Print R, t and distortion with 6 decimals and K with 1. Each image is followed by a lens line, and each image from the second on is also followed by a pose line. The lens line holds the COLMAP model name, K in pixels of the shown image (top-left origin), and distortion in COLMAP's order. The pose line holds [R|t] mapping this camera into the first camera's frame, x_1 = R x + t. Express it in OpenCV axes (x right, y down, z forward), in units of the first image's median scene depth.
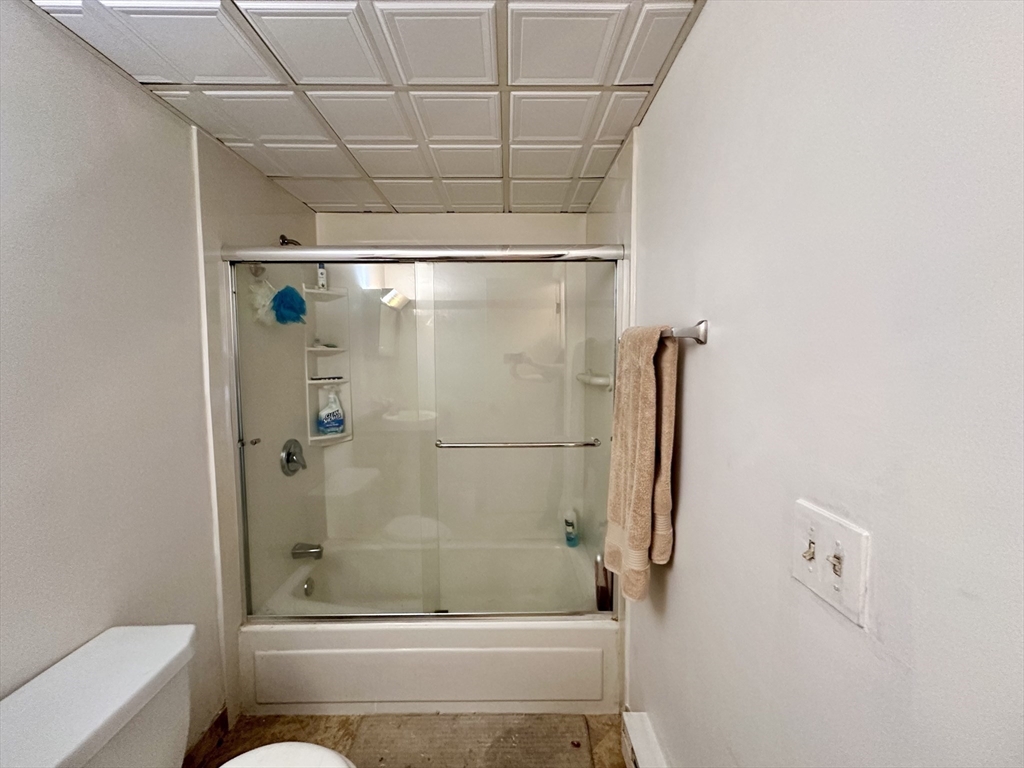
lens RADIAL K [[409.6, 0, 512.0], [0, 409.6, 384.0], [0, 0, 1]] dist [-0.002910, -0.000086]
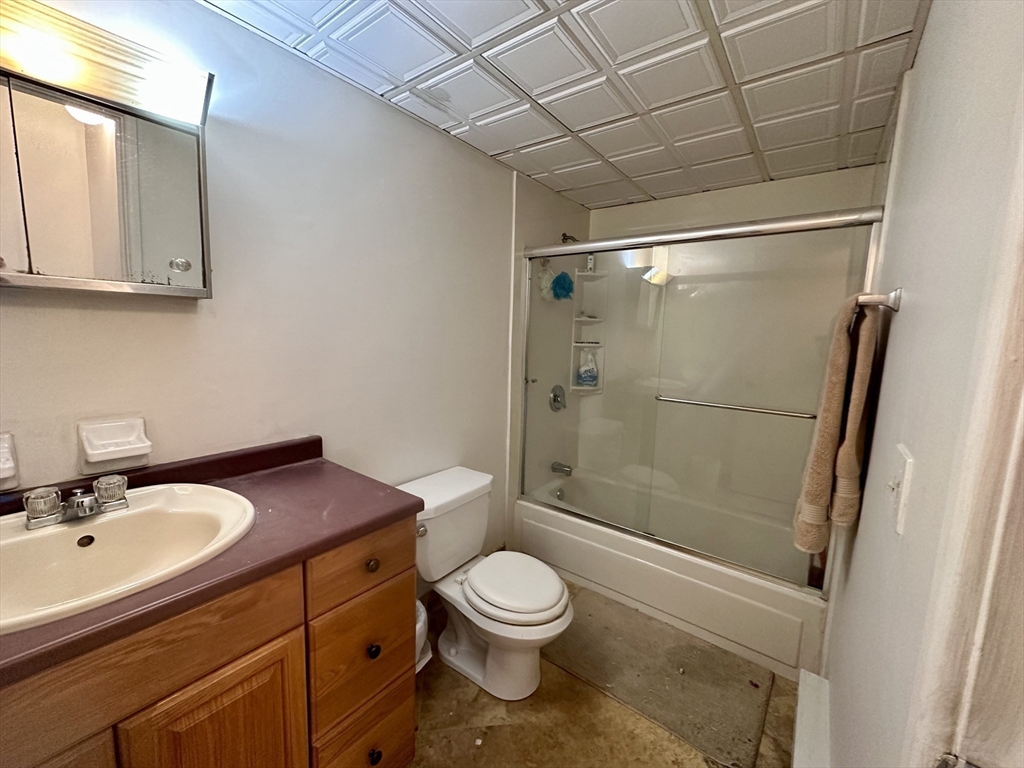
lens RADIAL K [[409.6, 0, 512.0], [0, 409.6, 384.0], [0, 0, 1]] dist [-0.002910, -0.000086]
pose [[0.792403, 0.105938, -0.600728, 0.189718], [-0.071530, 0.994147, 0.080965, 0.037391], [0.605789, -0.021187, 0.795343, -0.213331]]
